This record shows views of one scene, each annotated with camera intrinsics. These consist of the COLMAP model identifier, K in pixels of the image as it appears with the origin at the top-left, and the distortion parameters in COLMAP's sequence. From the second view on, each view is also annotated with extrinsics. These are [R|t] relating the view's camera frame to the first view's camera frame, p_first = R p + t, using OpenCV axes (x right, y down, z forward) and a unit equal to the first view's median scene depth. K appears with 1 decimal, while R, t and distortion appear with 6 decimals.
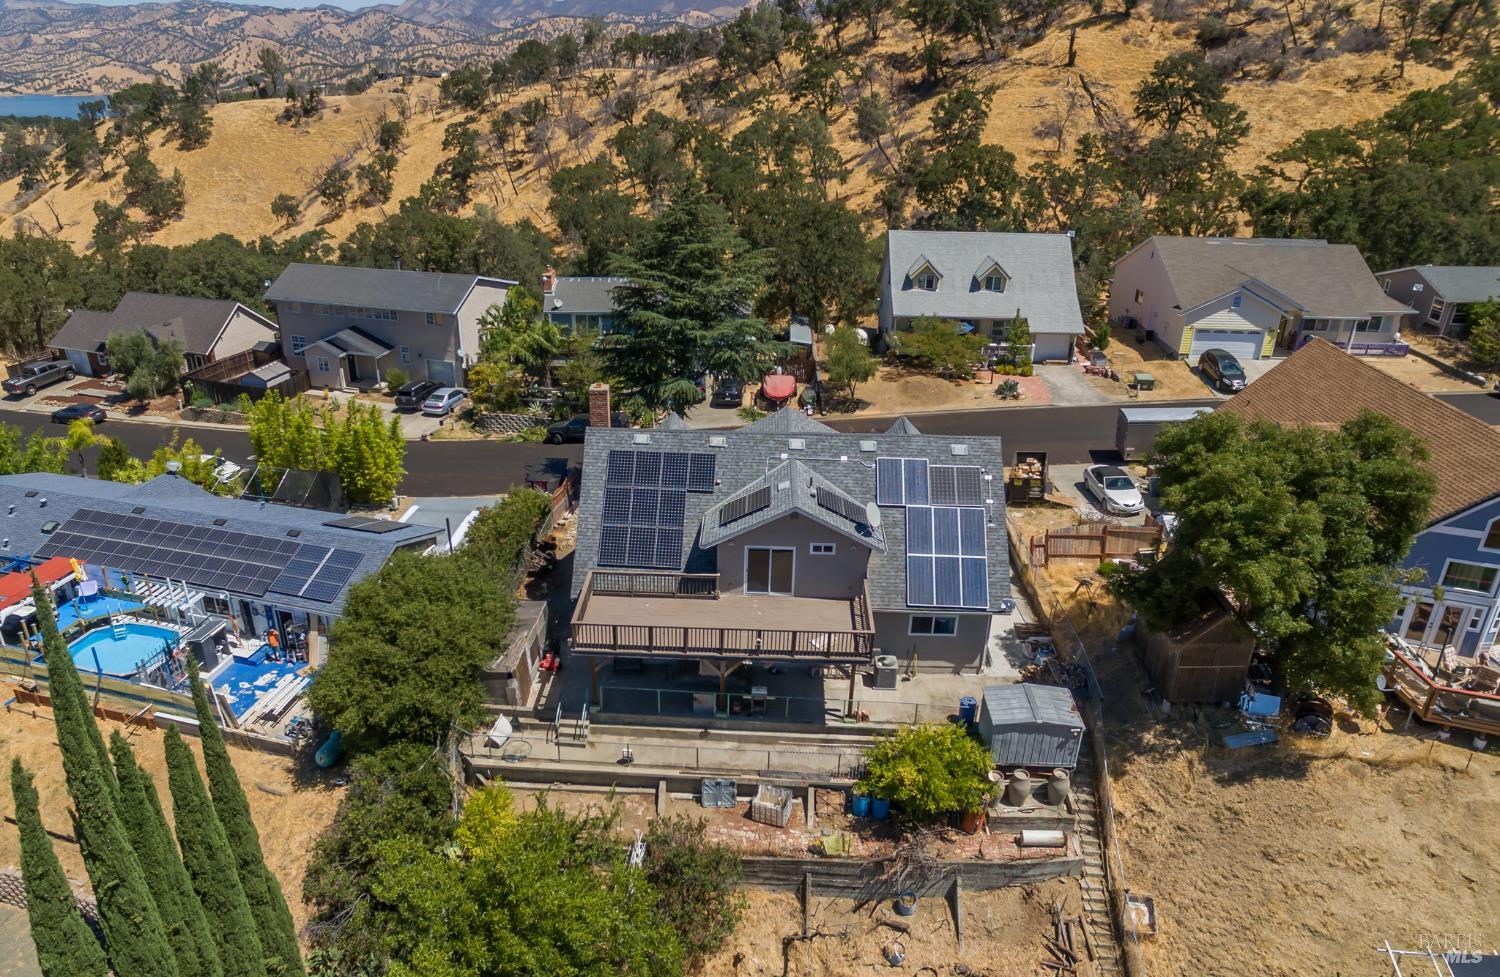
lens RADIAL K [[1008.7, 0, 706.2], [0, 1008.7, 504.0], [0, 0, 1]] dist [-0.082349, 0.071325]
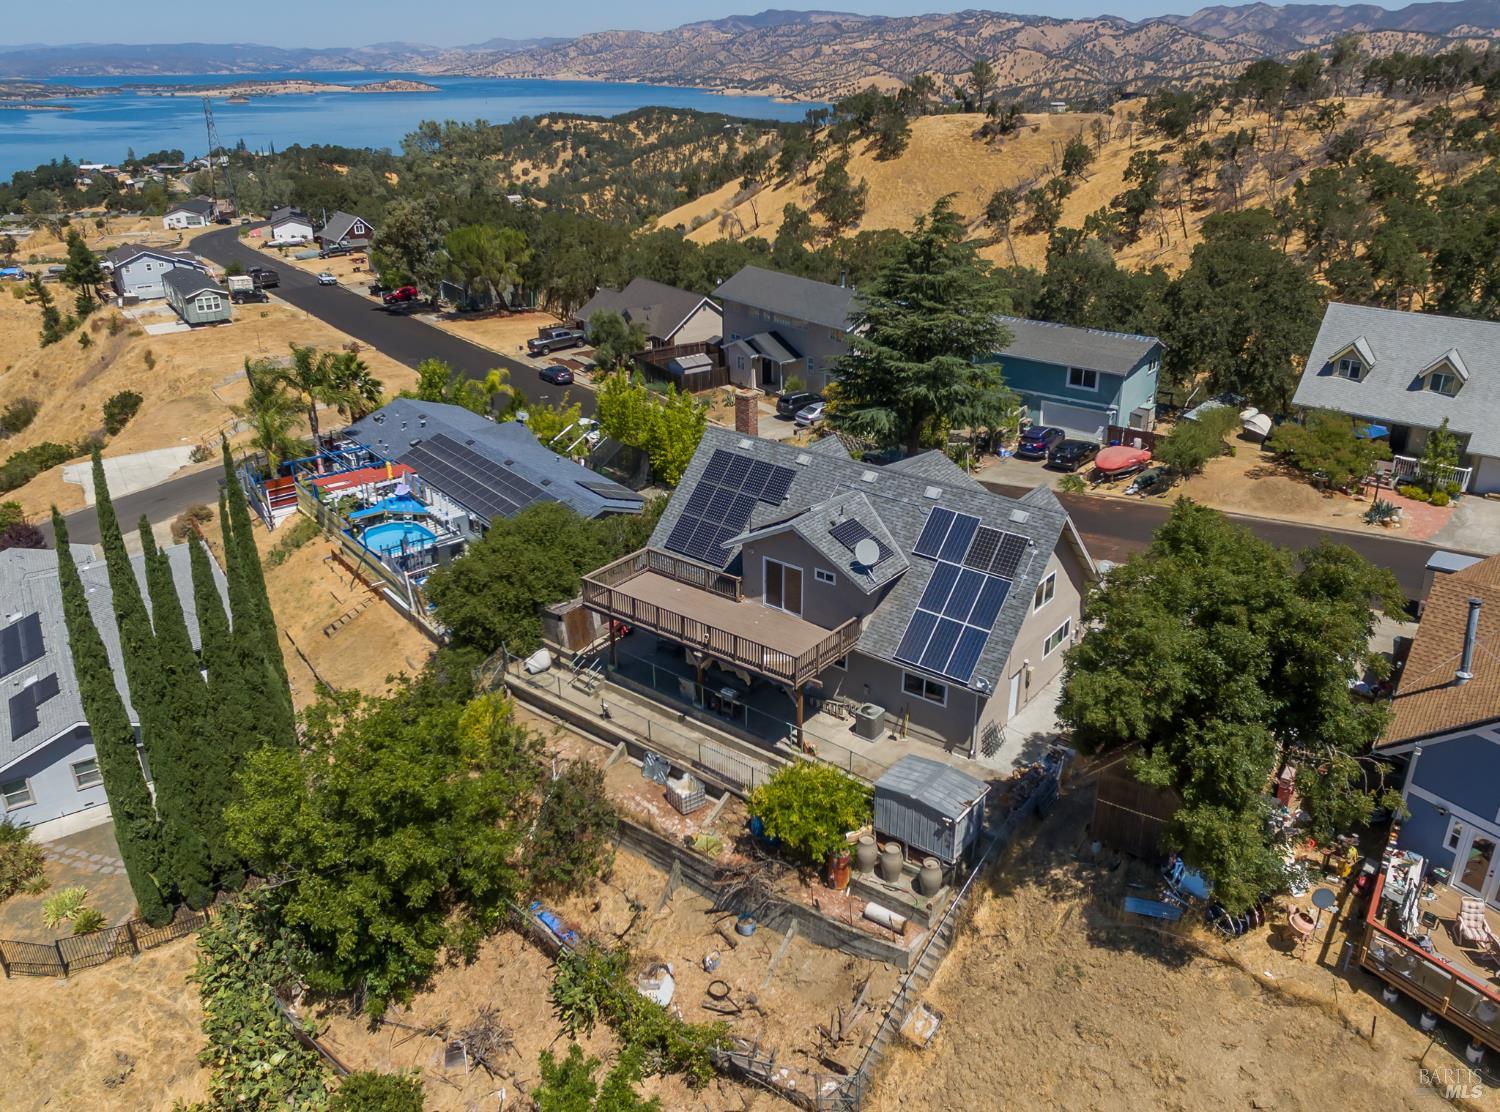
lens RADIAL K [[1152.9, 0, 781.7], [0, 1152.9, 576.7], [0, 0, 1]] dist [-0.094502, 0.075643]
pose [[0.825771, 0.236467, -0.512042, 0.323444], [-0.238928, 0.969043, 0.062196, -0.007665], [0.510898, 0.070982, 0.856706, 0.003197]]
